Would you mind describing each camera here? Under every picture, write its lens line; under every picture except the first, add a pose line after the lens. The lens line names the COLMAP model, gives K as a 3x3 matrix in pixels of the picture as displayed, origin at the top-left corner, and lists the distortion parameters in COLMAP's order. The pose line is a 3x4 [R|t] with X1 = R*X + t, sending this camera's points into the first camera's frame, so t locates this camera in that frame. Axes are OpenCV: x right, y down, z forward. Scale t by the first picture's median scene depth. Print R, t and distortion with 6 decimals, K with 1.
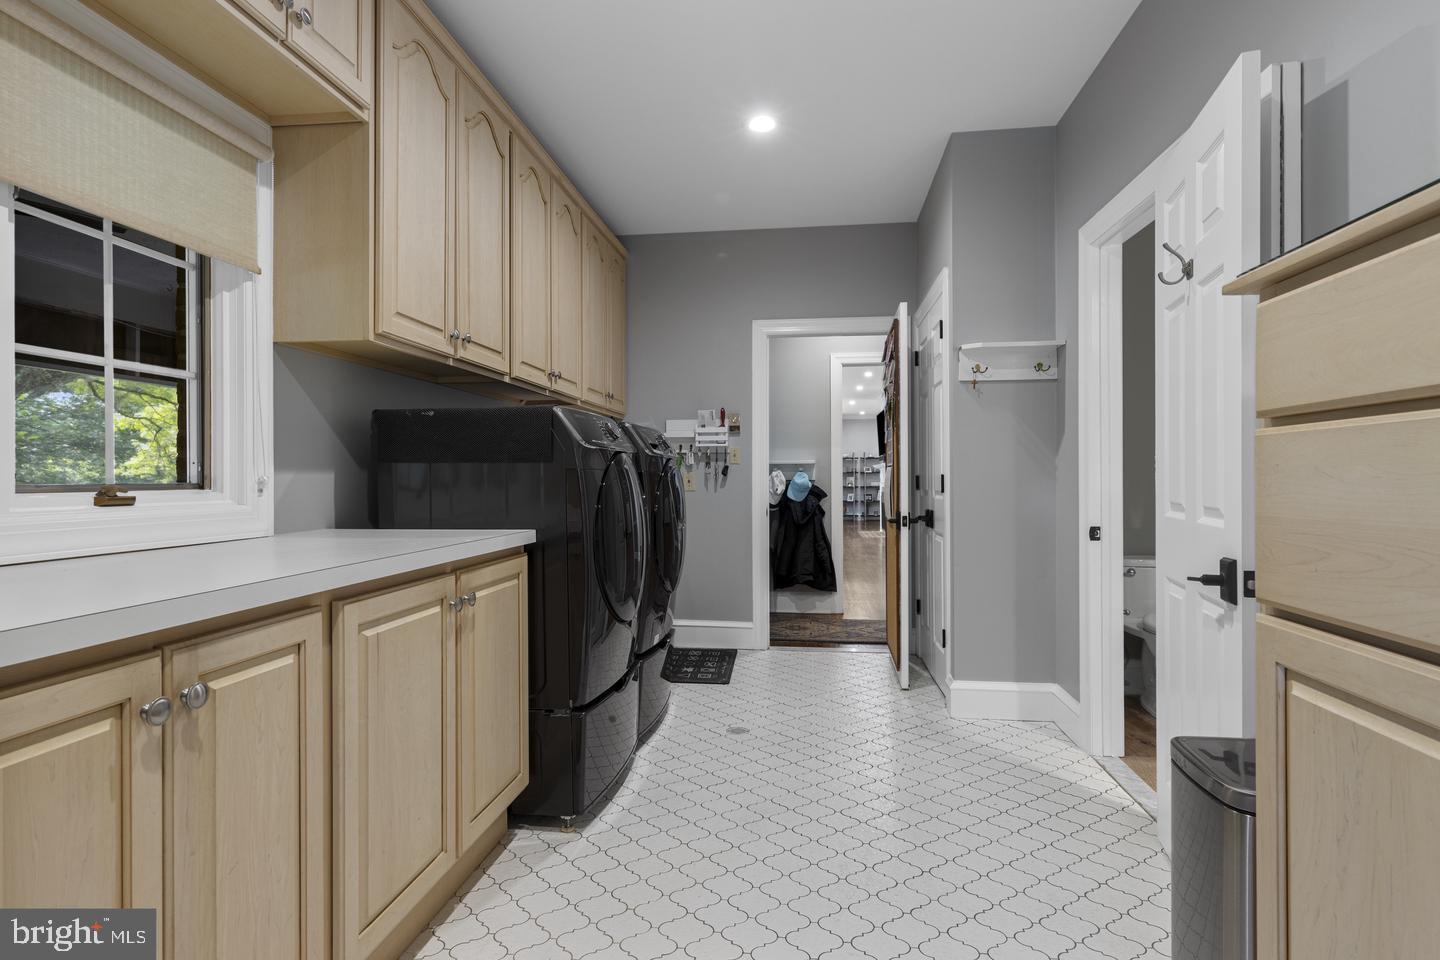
lens RADIAL K [[735.9, 0, 718.7], [0, 735.9, 480.6], [0, 0, 1]] dist [-0.000899, -0.000142]
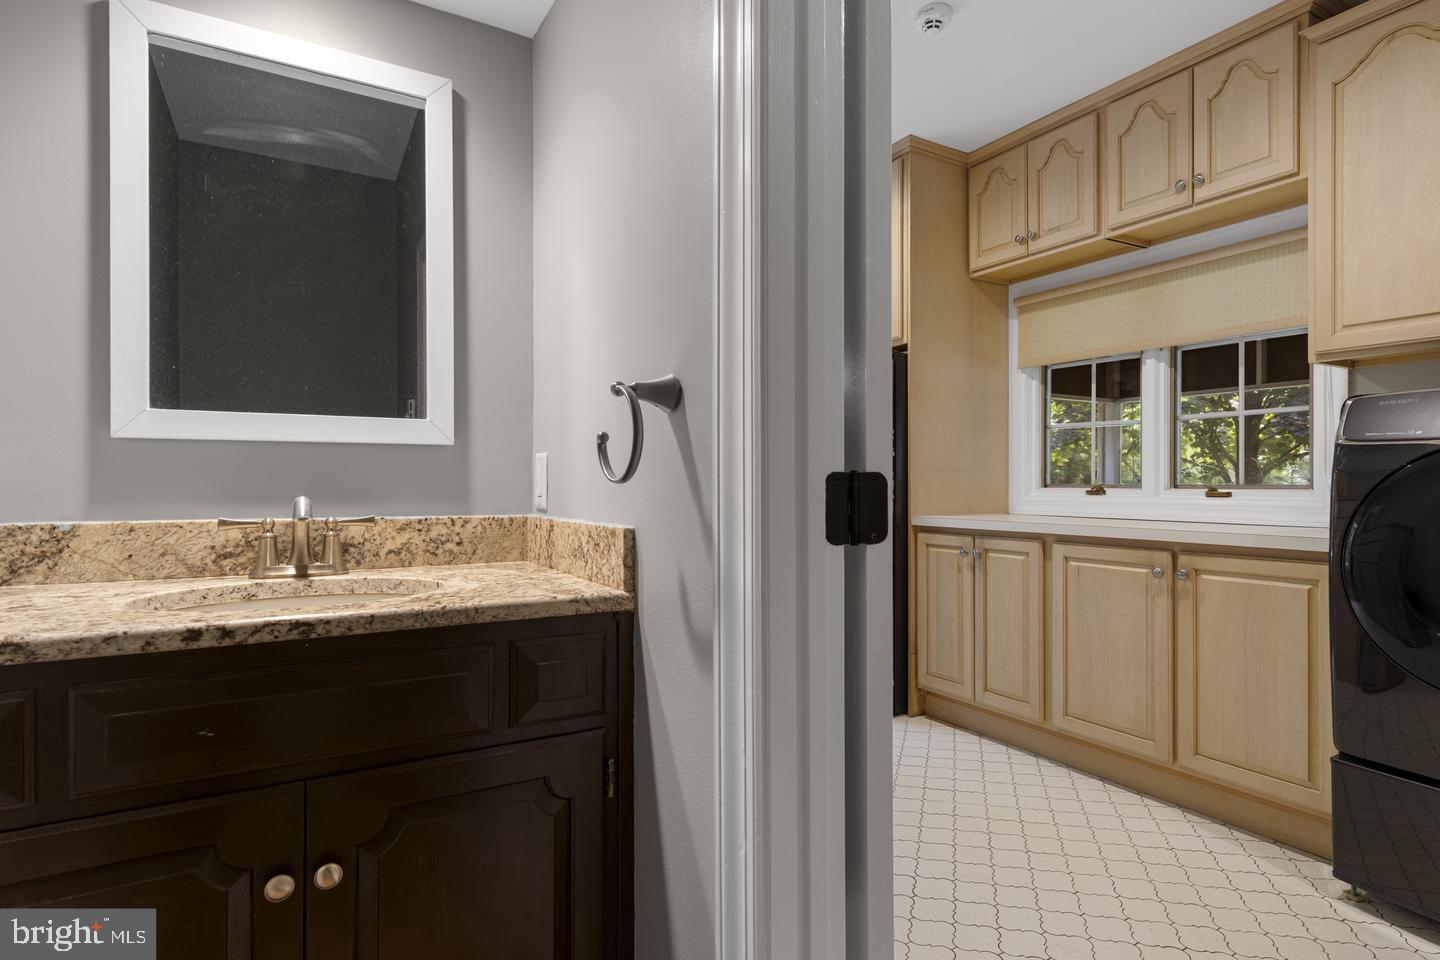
lens RADIAL K [[735.9, 0, 719.1], [0, 735.9, 481.7], [0, 0, 1]] dist [-0.000899, -0.000142]
pose [[-0.790539, -0.000214, -0.612411, 1.171396], [0.000266, 1.000000, -0.000694, -0.001379], [0.612411, -0.000712, -0.790539, 1.615617]]
